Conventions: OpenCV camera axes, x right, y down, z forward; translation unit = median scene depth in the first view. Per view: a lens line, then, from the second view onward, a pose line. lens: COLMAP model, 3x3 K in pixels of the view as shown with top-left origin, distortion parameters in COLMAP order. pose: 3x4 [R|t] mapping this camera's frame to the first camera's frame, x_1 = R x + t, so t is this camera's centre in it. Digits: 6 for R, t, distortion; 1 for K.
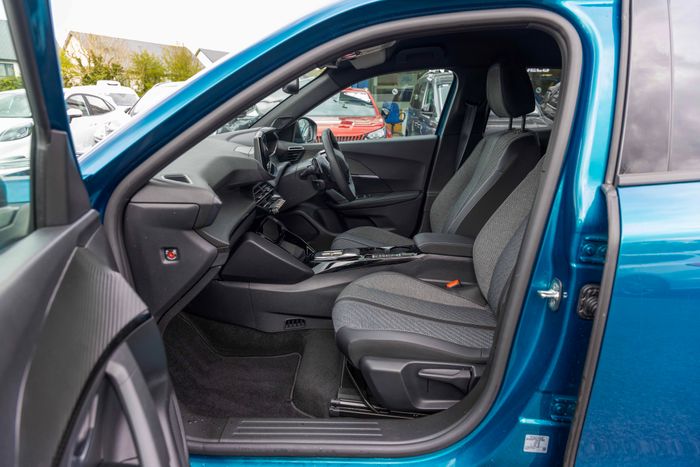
lens RADIAL K [[443.8, 0, 350.0], [0, 443.8, 233.5], [0, 0, 1]] dist [-0.005489, -0.003582]
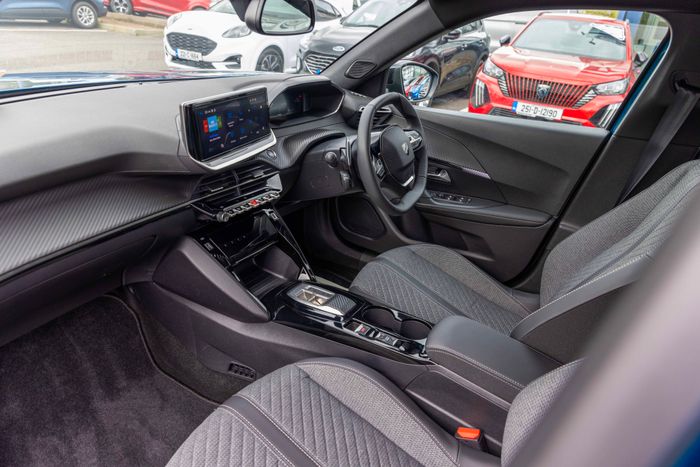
lens RADIAL K [[443.8, 0, 350.0], [0, 443.8, 233.5], [0, 0, 1]] dist [-0.005489, -0.003582]
pose [[0.861217, 0.299831, -0.410373, 0.182107], [-0.228596, 0.949680, 0.214129, -0.143124], [0.453926, -0.090602, 0.886421, 0.339651]]
